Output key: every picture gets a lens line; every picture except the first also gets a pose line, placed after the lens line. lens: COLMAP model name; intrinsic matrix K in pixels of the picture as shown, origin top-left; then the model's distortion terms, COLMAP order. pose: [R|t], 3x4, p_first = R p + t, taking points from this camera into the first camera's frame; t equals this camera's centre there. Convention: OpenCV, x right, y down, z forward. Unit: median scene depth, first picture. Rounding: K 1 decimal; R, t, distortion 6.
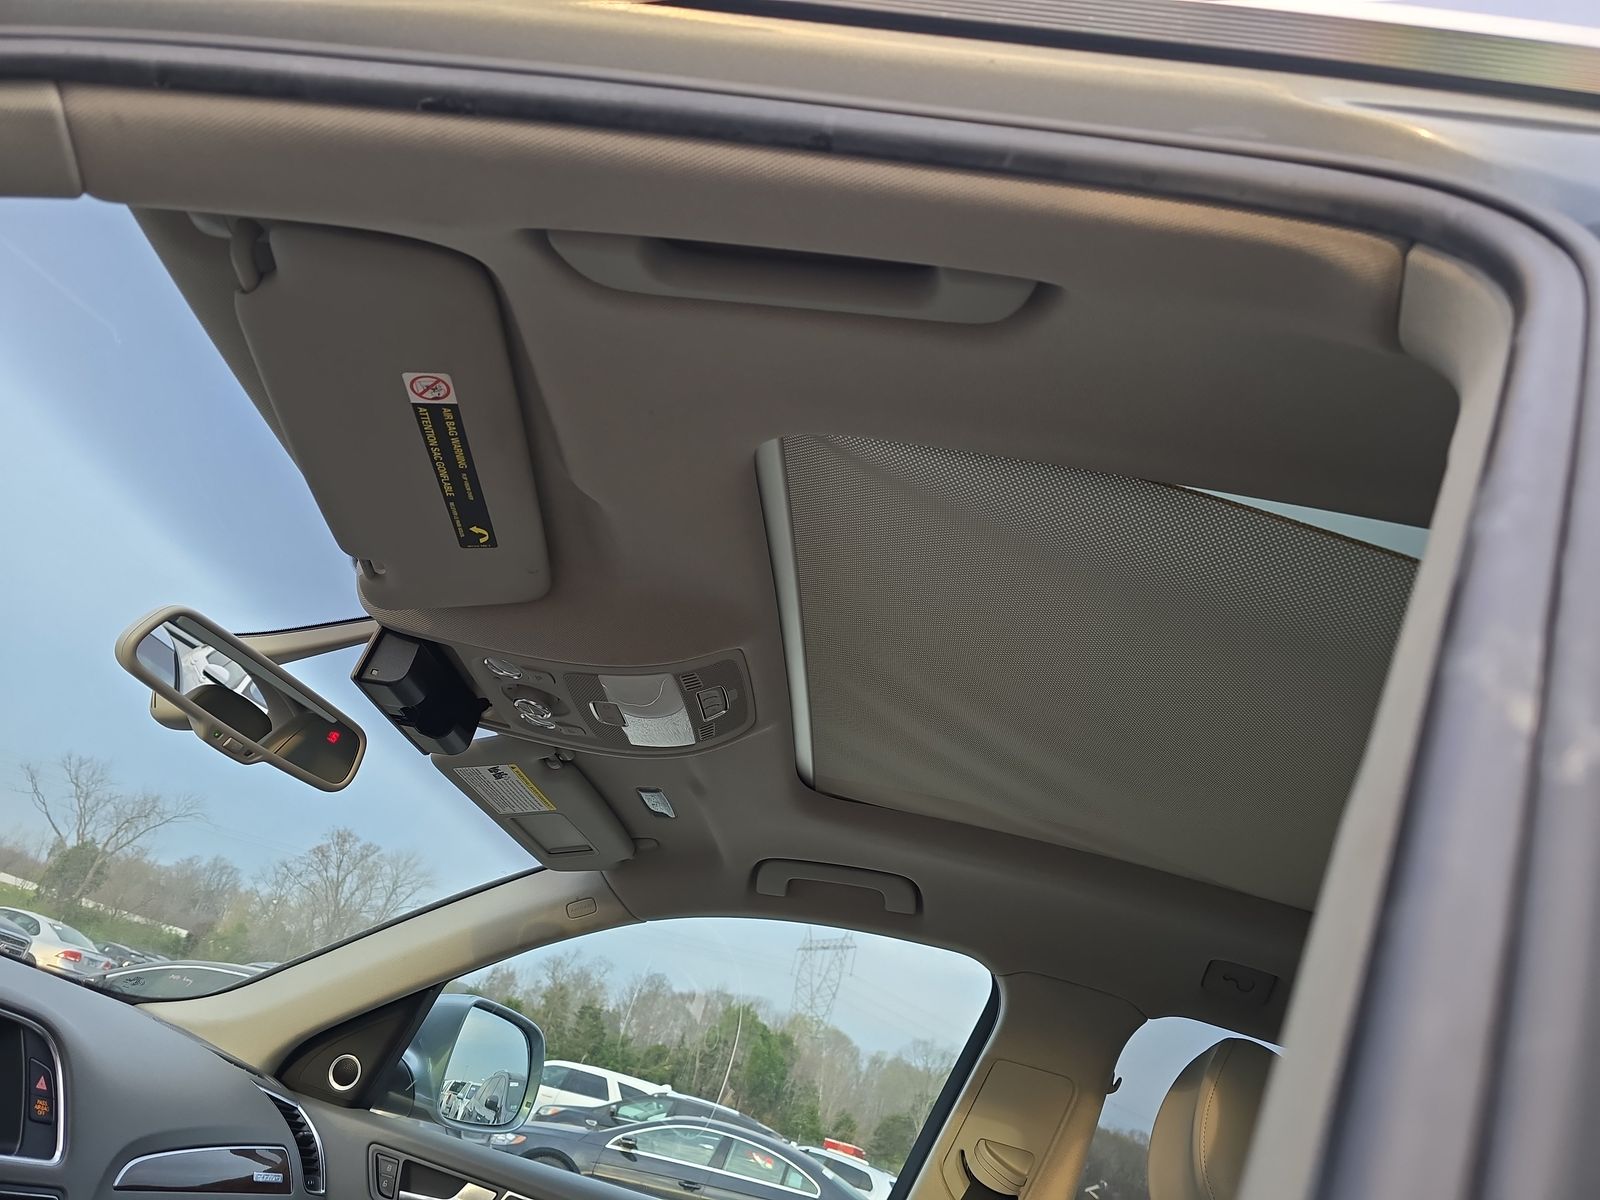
lens RADIAL K [[1084.5, 0, 800.0], [0, 1084.5, 600.0], [0, 0, 1]] dist [0.068733, -0.069614]
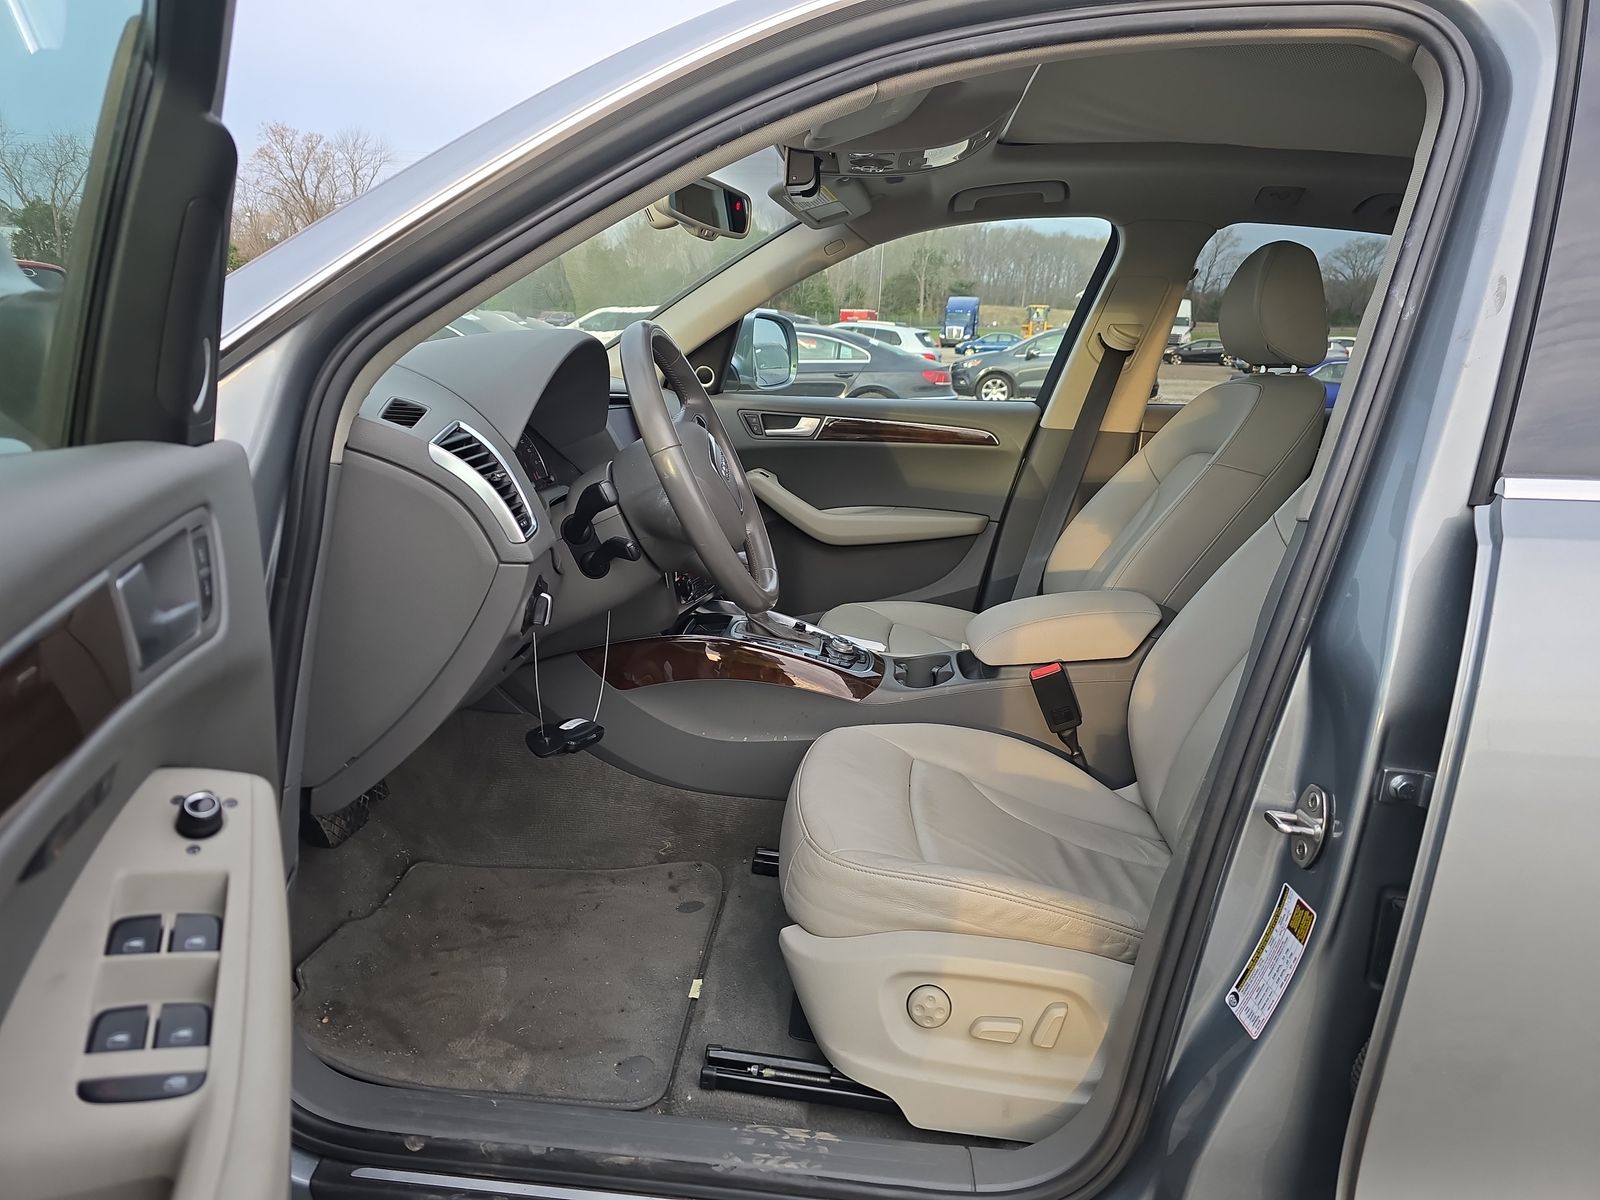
lens RADIAL K [[1084.5, 0, 800.0], [0, 1084.5, 600.0], [0, 0, 1]] dist [0.068733, -0.069614]
pose [[0.974768, -0.211653, -0.070928, -0.242850], [0.206748, 0.736236, 0.644369, -0.331687], [-0.084163, -0.642774, 0.761418, -0.437330]]
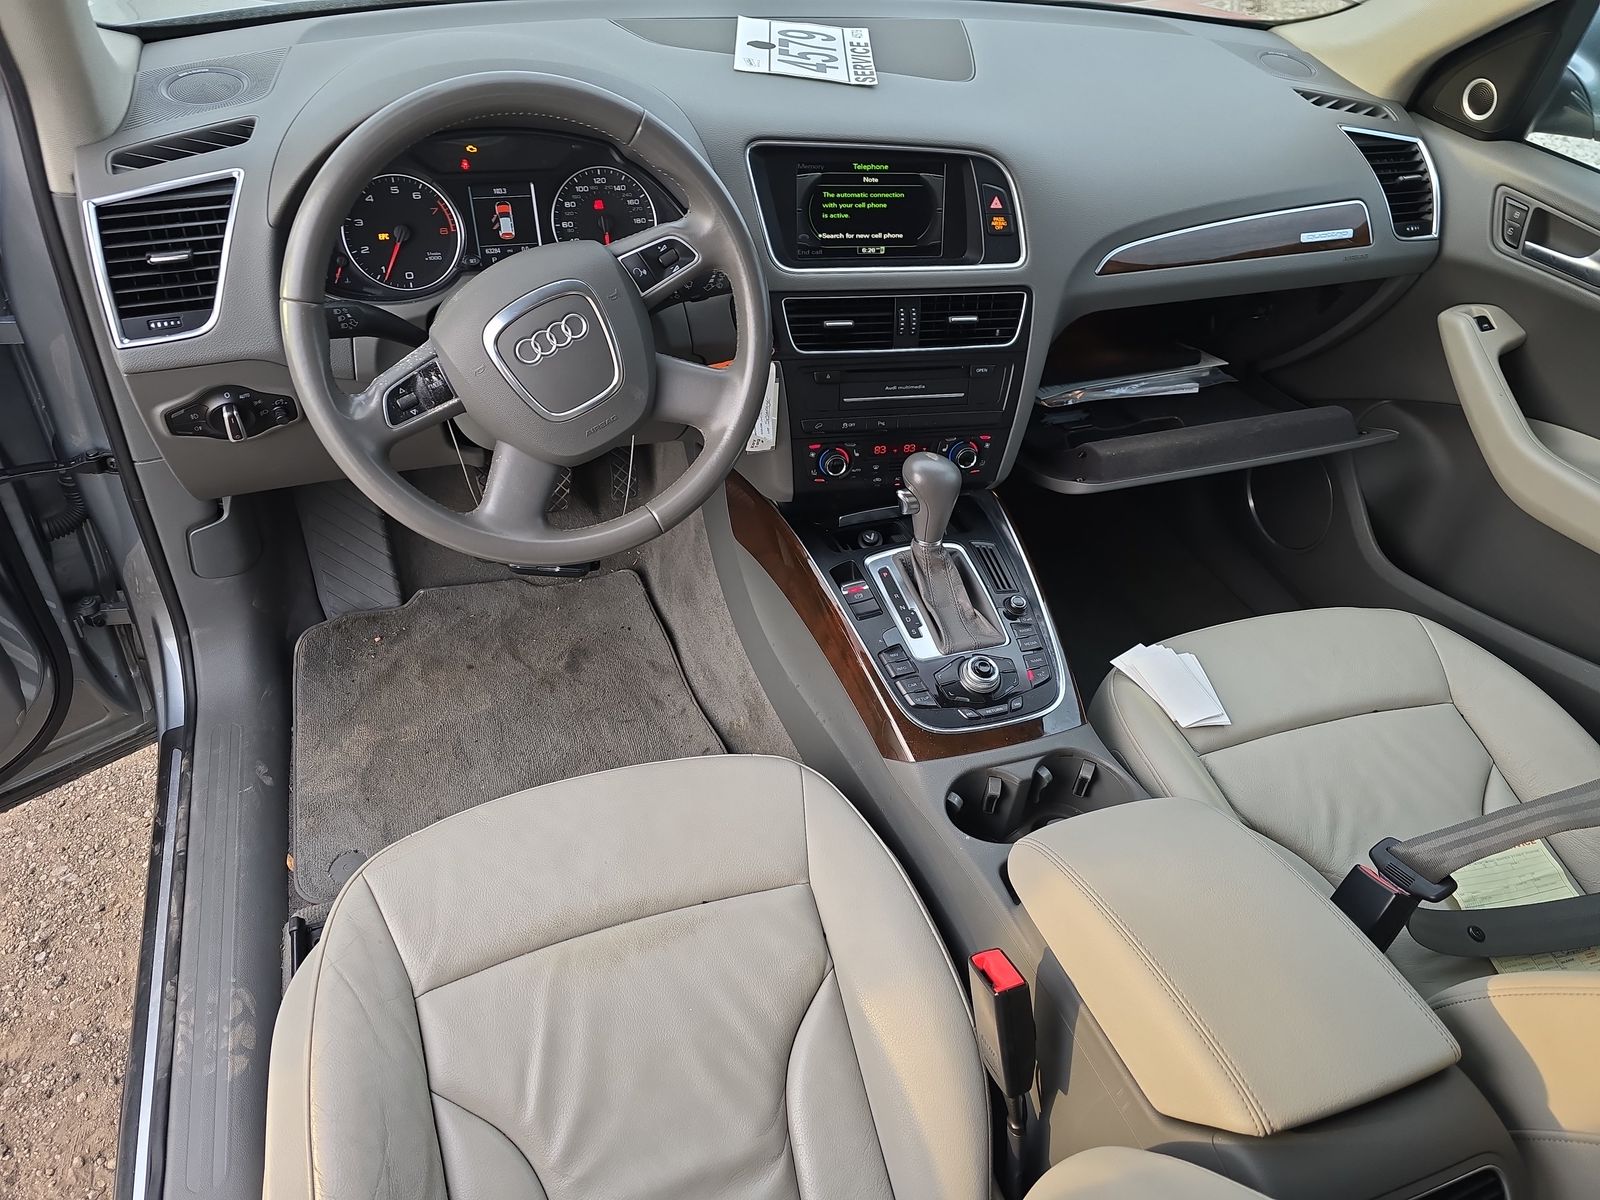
lens RADIAL K [[1084.5, 0, 800.0], [0, 1084.5, 600.0], [0, 0, 1]] dist [0.068733, -0.069614]
pose [[0.374499, 0.414180, -0.829582, 0.248895], [0.468495, 0.687564, 0.554769, -0.013267], [0.800164, -0.596415, 0.063450, 0.320337]]
